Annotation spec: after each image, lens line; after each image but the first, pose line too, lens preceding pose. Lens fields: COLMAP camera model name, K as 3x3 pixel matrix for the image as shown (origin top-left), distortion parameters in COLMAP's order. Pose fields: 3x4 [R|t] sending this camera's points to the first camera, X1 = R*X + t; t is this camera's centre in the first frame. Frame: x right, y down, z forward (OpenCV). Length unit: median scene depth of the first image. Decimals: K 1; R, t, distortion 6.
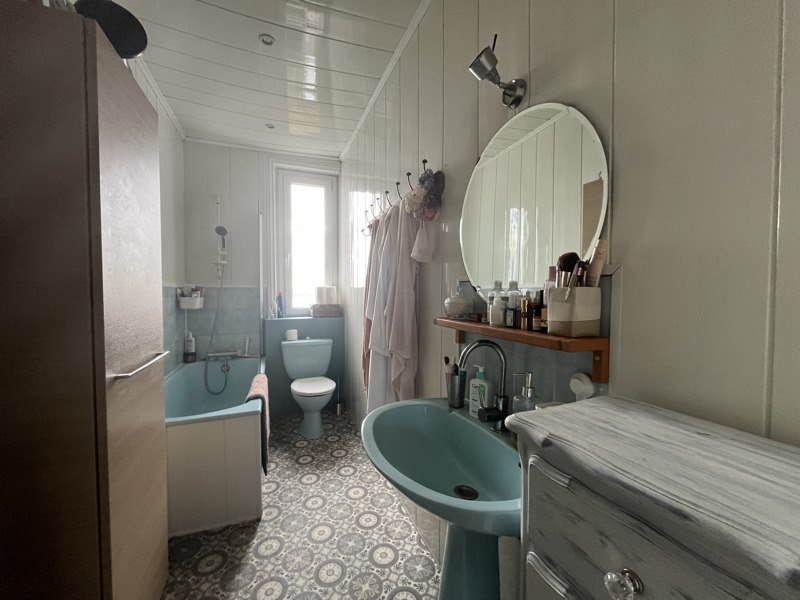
lens RADIAL K [[317.5, 0, 398.2], [0, 317.5, 299.2], [0, 0, 1]] dist [-0.002473, -0.000119]
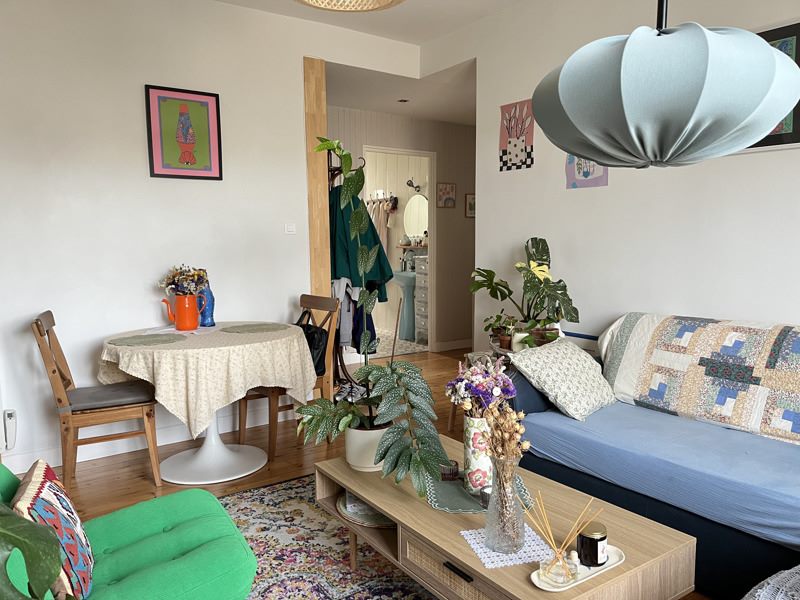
lens RADIAL K [[609.2, 0, 400.7], [0, 609.2, 301.0], [0, 0, 1]] dist [0.000338, 0.000076]
pose [[0.974748, -0.024419, 0.221970, -1.478724], [0.008995, 0.997490, 0.070233, 0.212891], [-0.223127, -0.066462, 0.972521, -6.105421]]
